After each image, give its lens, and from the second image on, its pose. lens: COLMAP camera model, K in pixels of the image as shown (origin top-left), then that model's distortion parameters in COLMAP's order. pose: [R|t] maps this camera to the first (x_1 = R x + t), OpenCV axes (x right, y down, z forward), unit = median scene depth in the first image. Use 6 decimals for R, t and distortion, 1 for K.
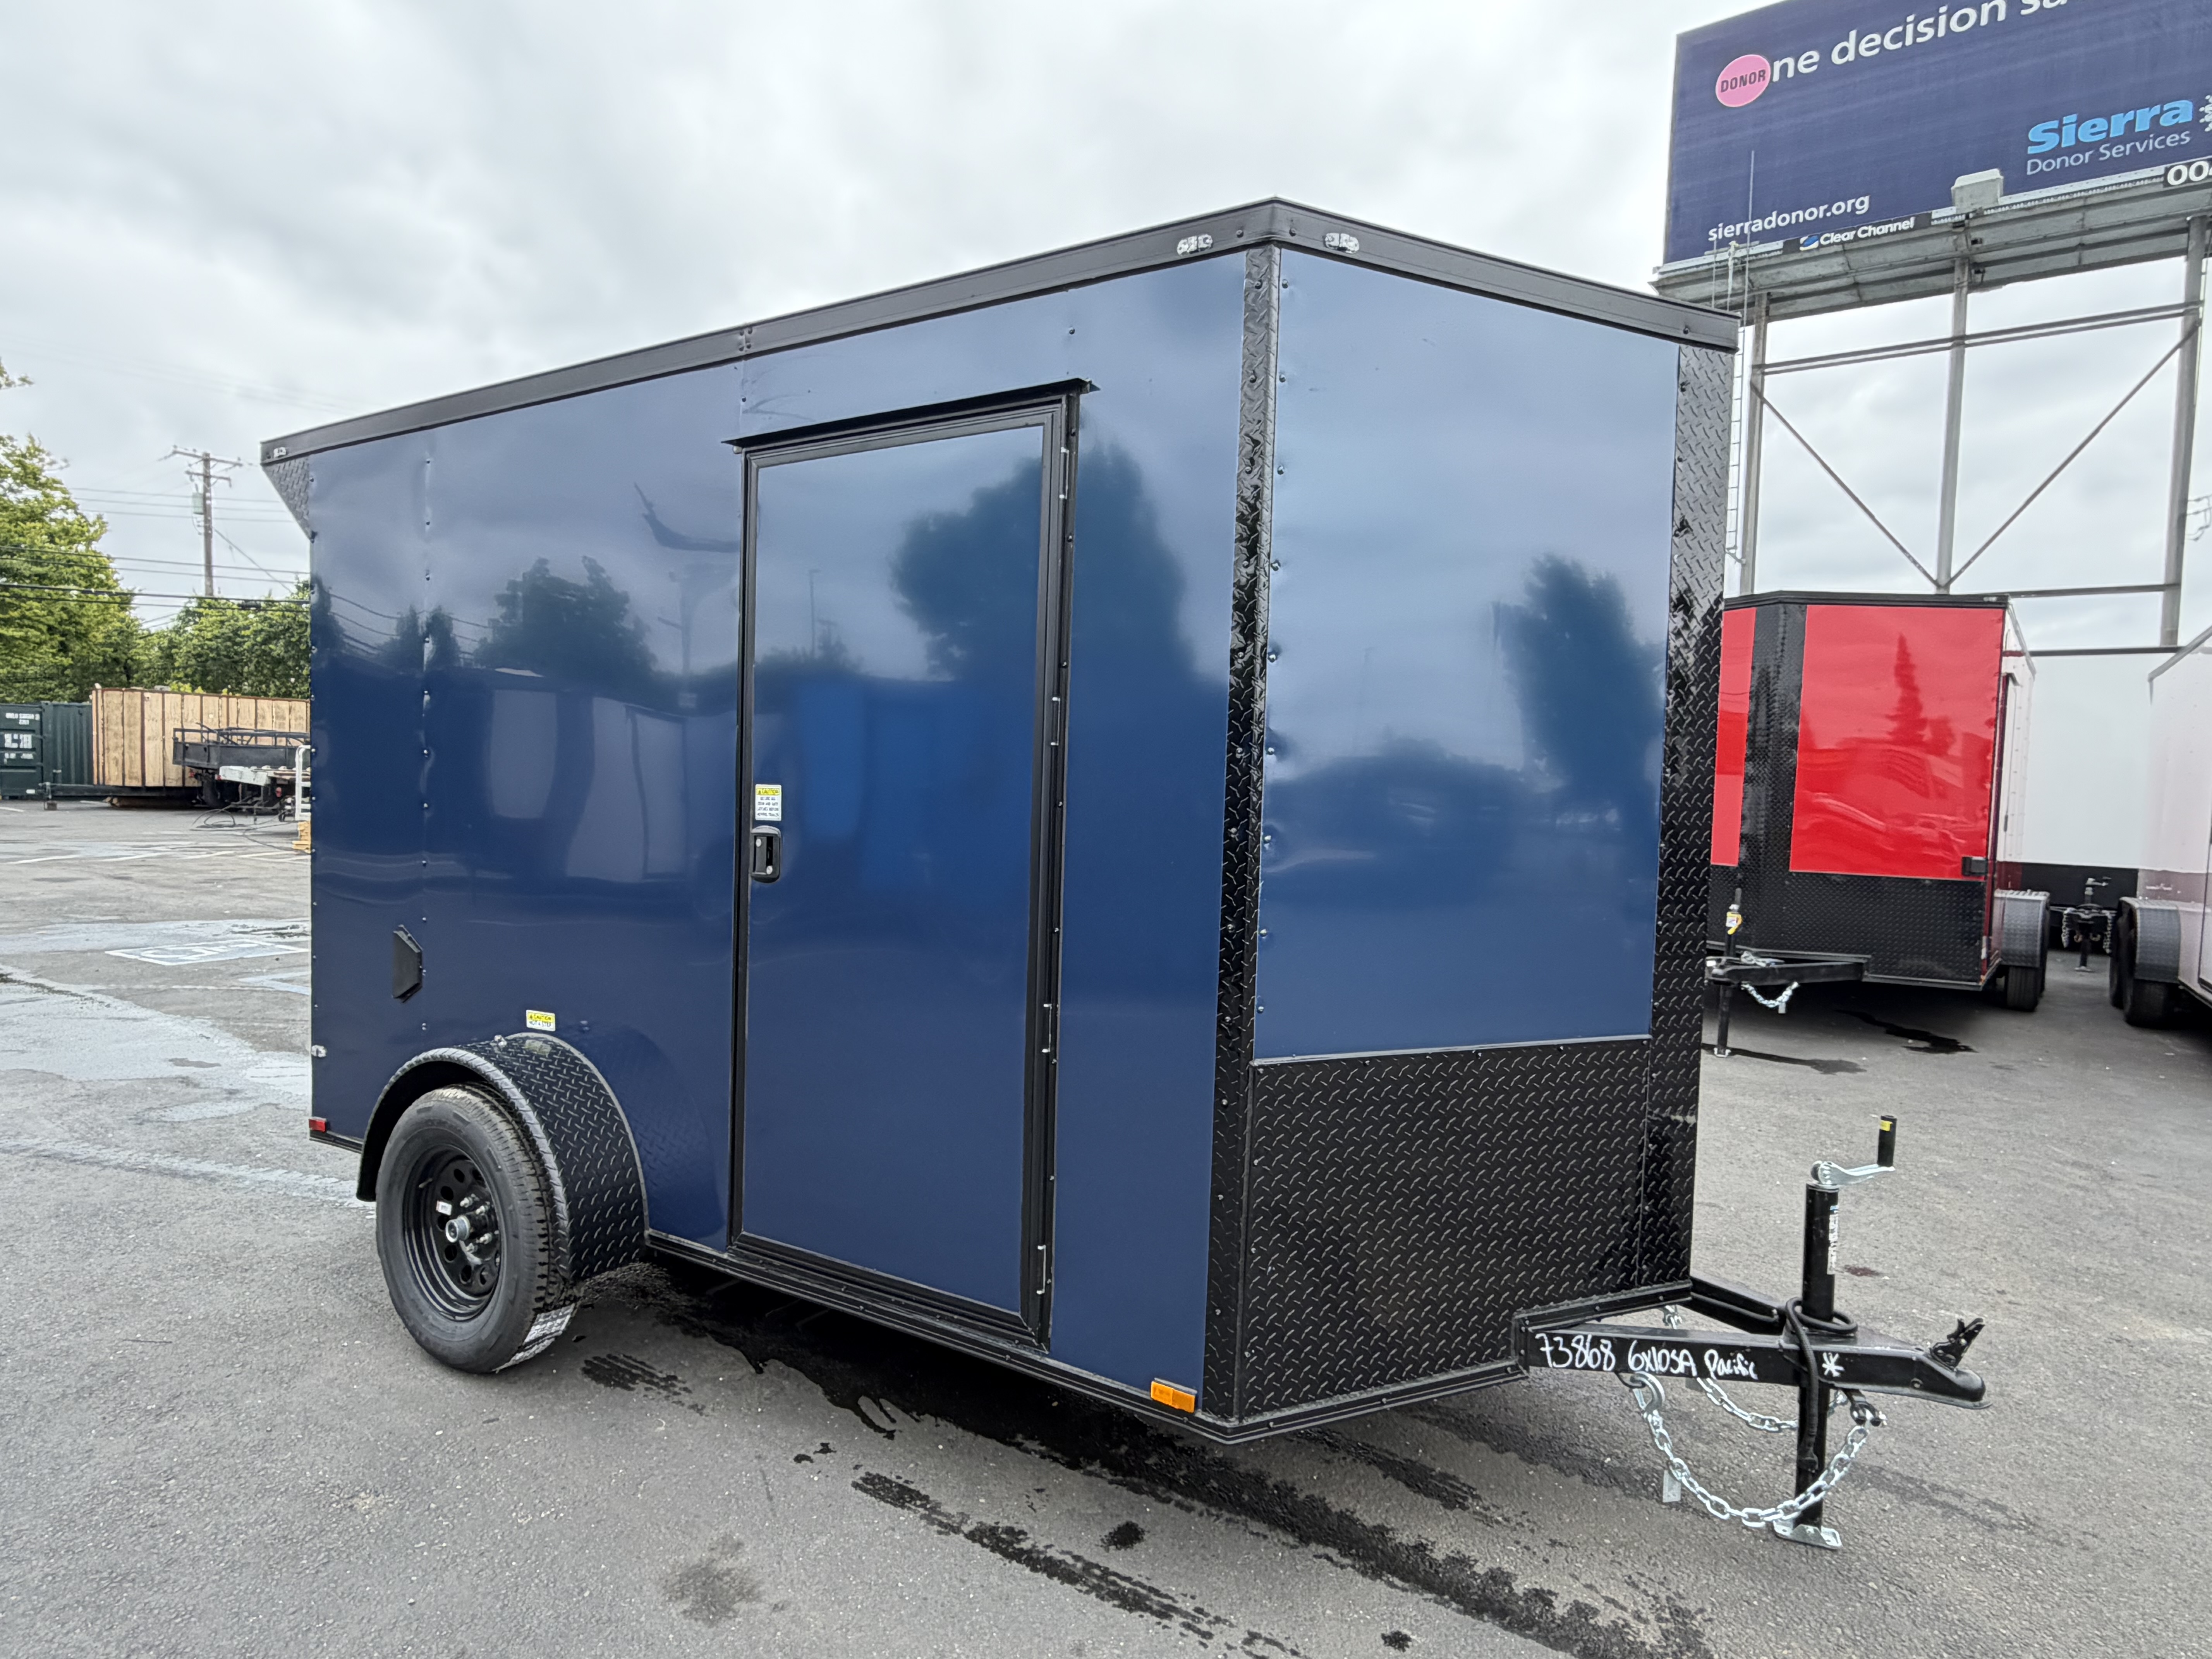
lens RADIAL K [[1262.9, 0, 1106.0], [0, 1262.9, 829.5], [0, 0, 1]] dist [0.001484, -0.000848]
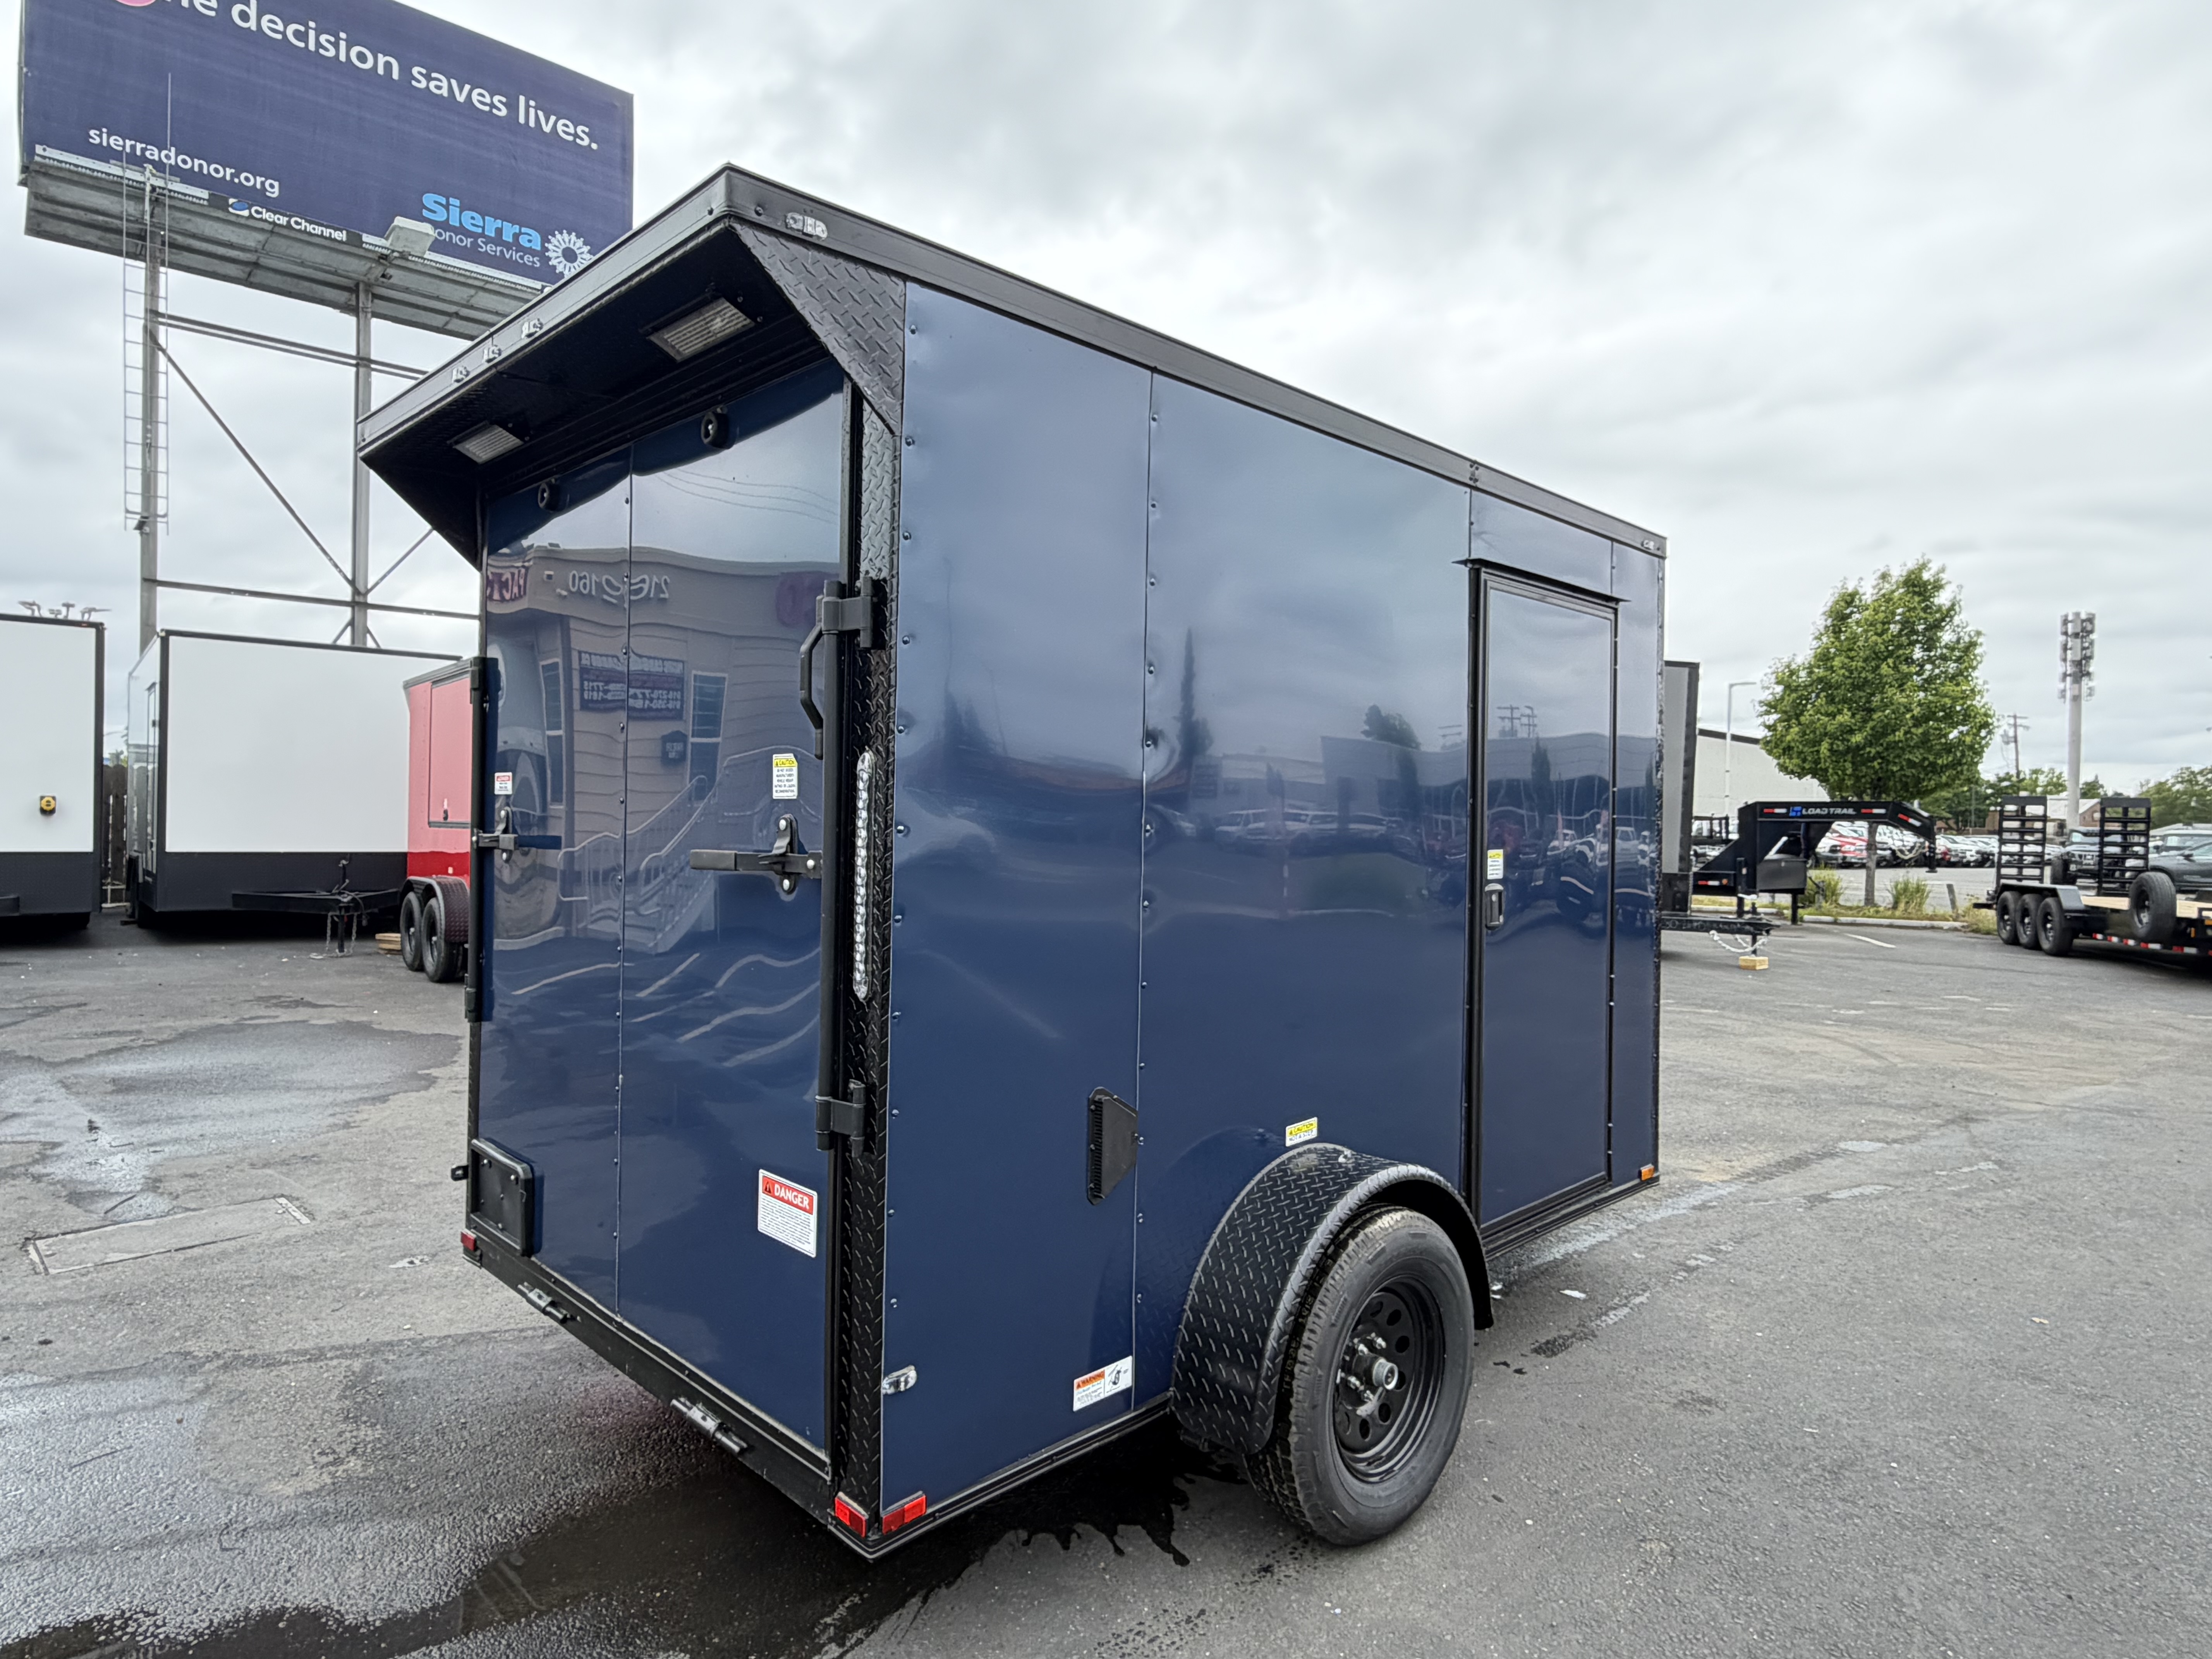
lens RADIAL K [[1282.3, 0, 1095.0], [0, 1282.3, 825.0], [0, 0, 1]] dist [0.001273, -0.000766]
pose [[0.235460, -0.035870, 0.971222, -0.248663], [0.027568, 0.999163, 0.030218, -0.017135], [-0.971493, 0.019659, 0.236251, 0.172114]]
